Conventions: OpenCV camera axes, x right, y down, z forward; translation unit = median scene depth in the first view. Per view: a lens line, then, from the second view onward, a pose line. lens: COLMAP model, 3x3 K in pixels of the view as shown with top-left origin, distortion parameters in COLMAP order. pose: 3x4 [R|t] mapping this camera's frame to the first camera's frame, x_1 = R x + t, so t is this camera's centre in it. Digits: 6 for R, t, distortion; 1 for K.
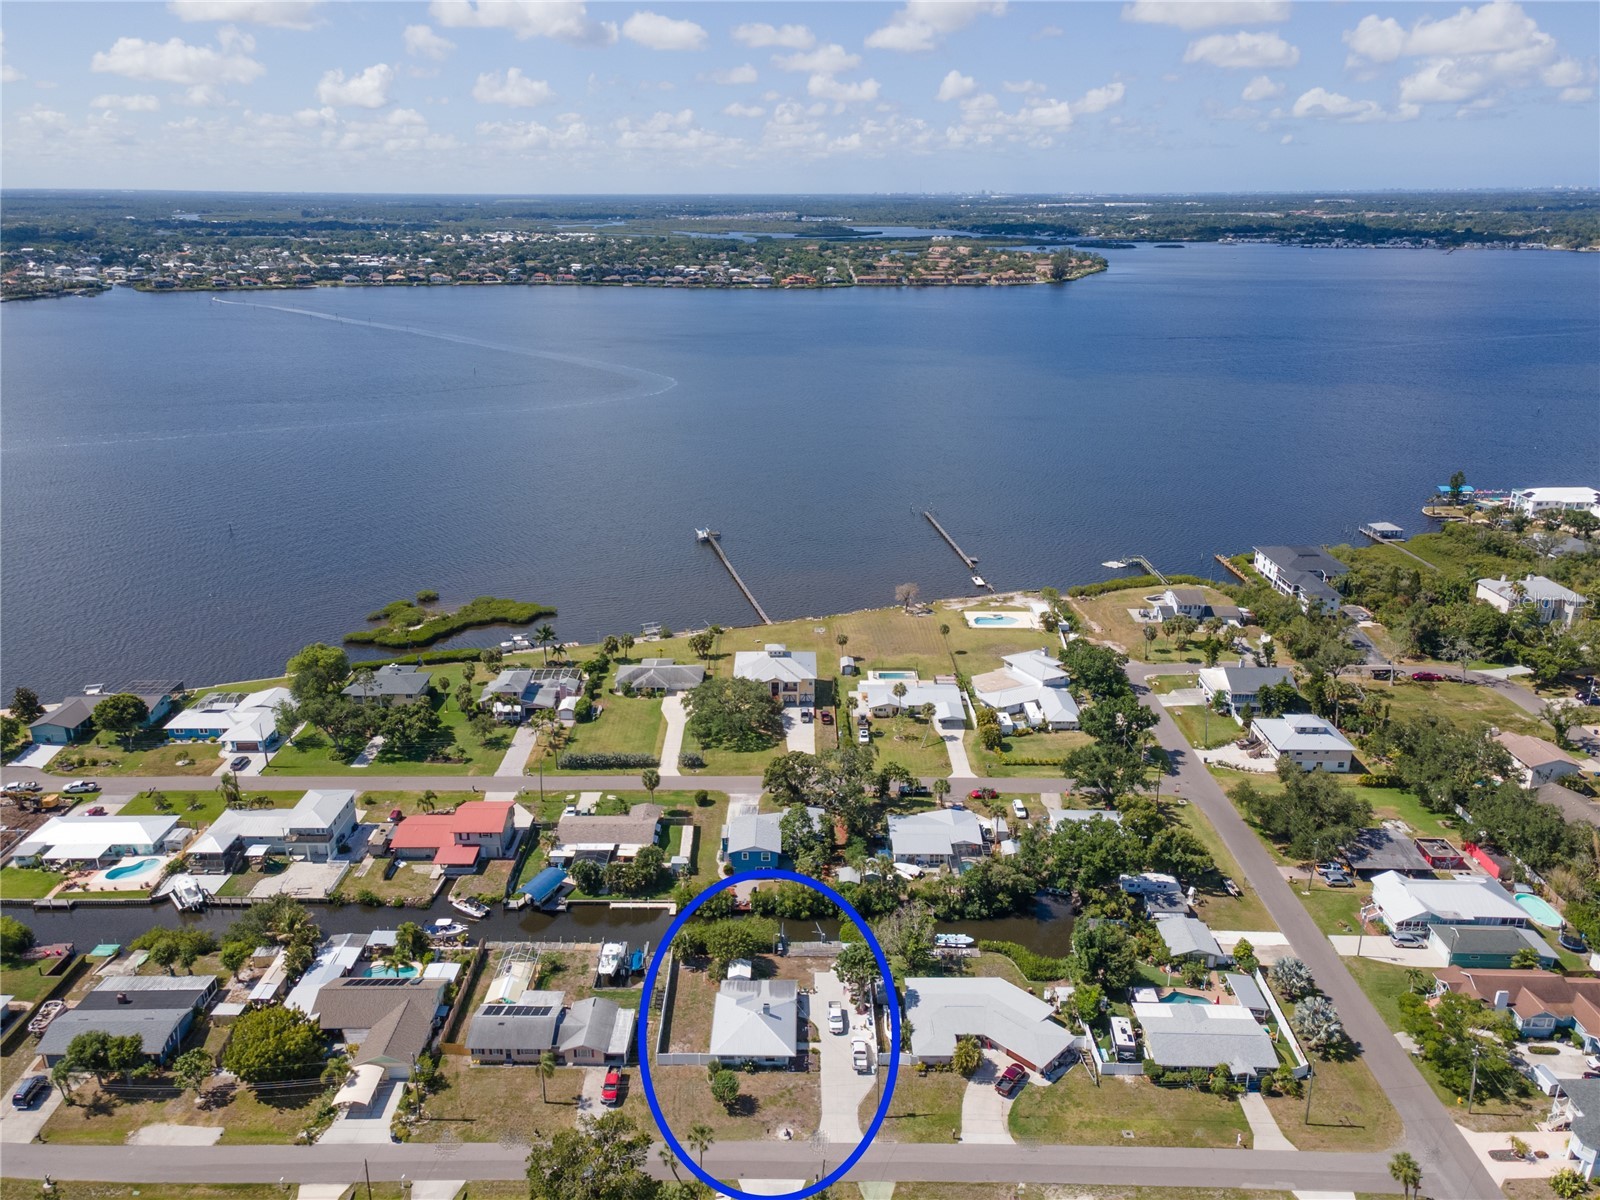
lens RADIAL K [[1166.5, 0, 794.7], [0, 1166.5, 595.9], [0, 0, 1]] dist [0.036873, 0.019753]
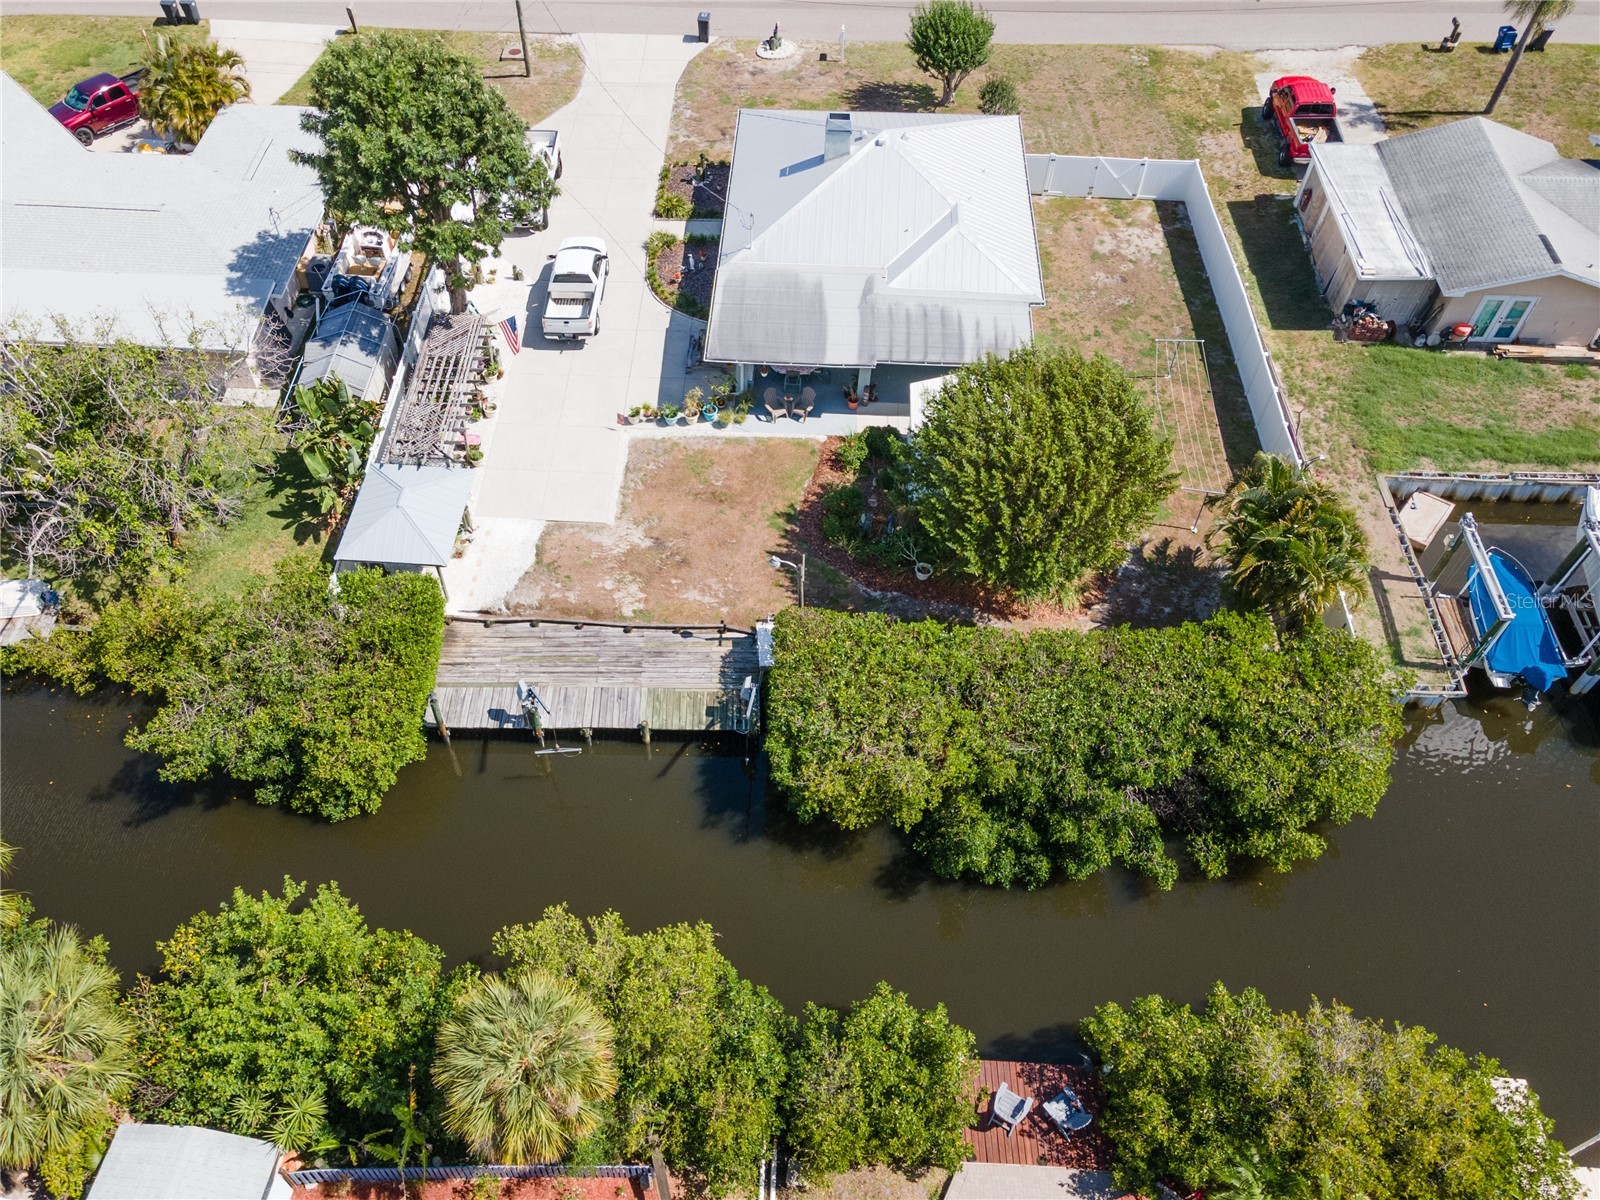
lens RADIAL K [[1166.5, 0, 795.6], [0, 1166.5, 602.4], [0, 0, 1]] dist [0.036873, 0.019753]
pose [[-0.999490, -0.029187, 0.012933, -0.015706], [0.001918, 0.349469, 0.936946, 0.095934], [-0.031866, 0.936493, -0.349235, 0.868979]]
